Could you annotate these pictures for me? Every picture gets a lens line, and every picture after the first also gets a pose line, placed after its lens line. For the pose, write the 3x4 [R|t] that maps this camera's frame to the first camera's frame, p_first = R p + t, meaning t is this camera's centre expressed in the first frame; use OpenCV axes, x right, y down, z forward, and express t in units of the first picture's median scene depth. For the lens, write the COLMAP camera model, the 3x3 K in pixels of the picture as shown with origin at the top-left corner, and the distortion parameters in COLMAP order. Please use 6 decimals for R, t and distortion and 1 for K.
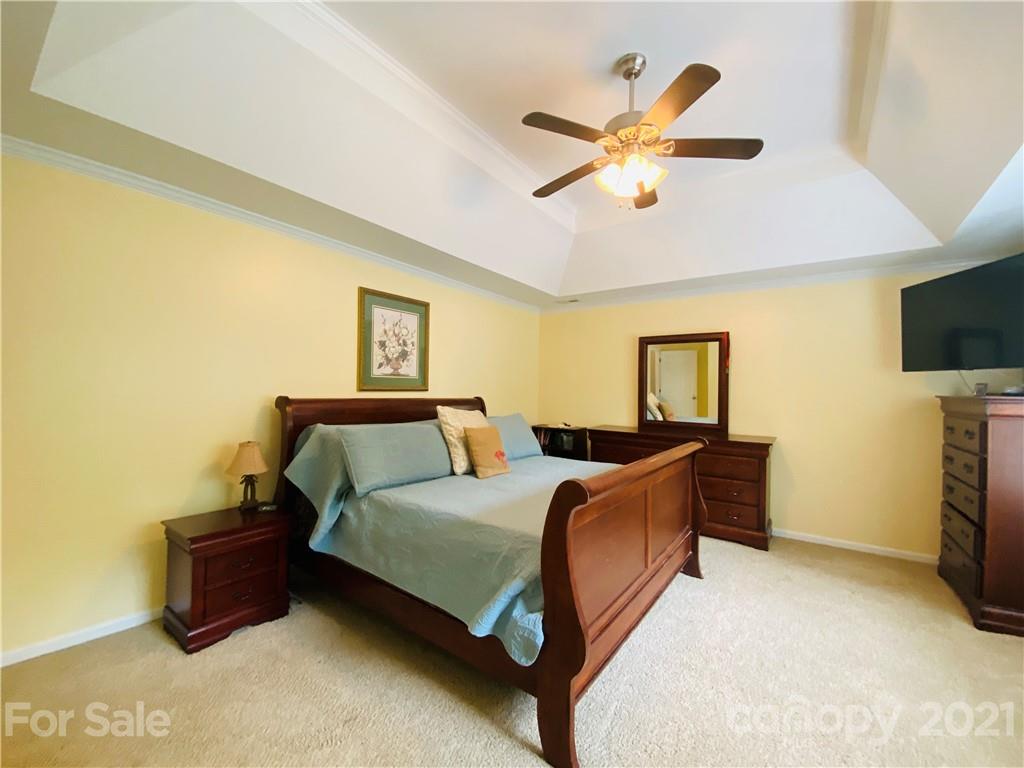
lens RADIAL K [[414.4, 0, 514.5], [0, 414.4, 384.0], [0, 0, 1]] dist [0.038506, -0.031473]
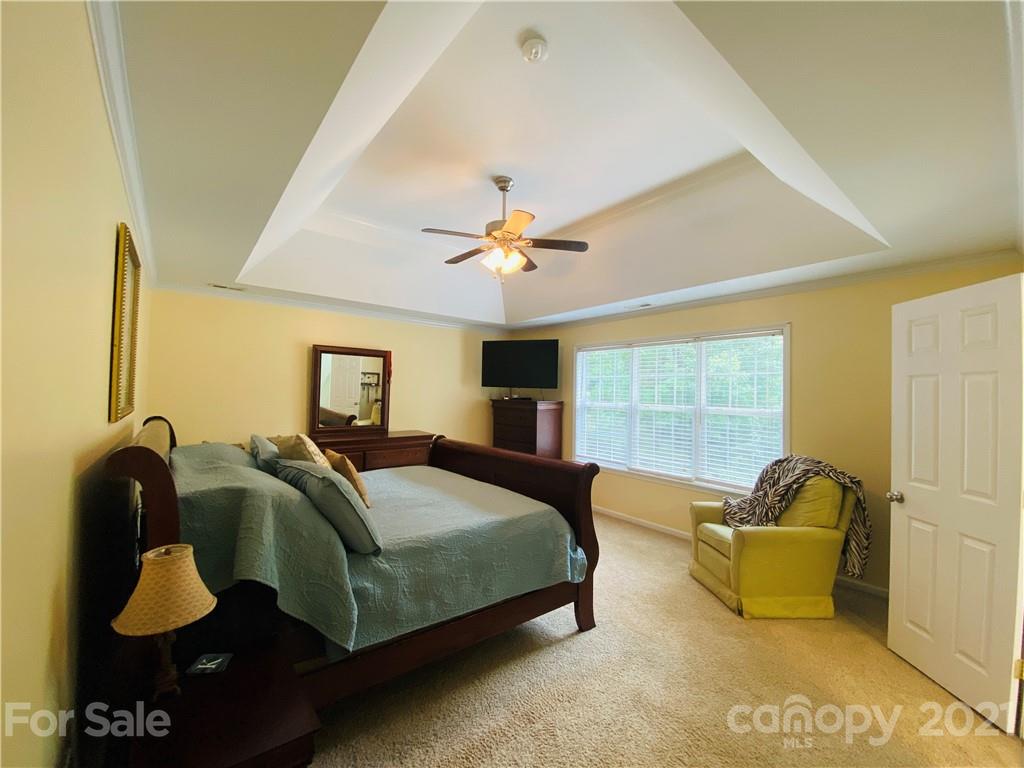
lens RADIAL K [[414.4, 0, 514.5], [0, 414.4, 384.0], [0, 0, 1]] dist [0.038506, -0.031473]
pose [[0.262116, 0.006743, 0.965013, -0.780653], [-0.028608, 0.999590, 0.000786, -0.047680], [-0.964612, -0.027813, 0.262202, 0.399933]]
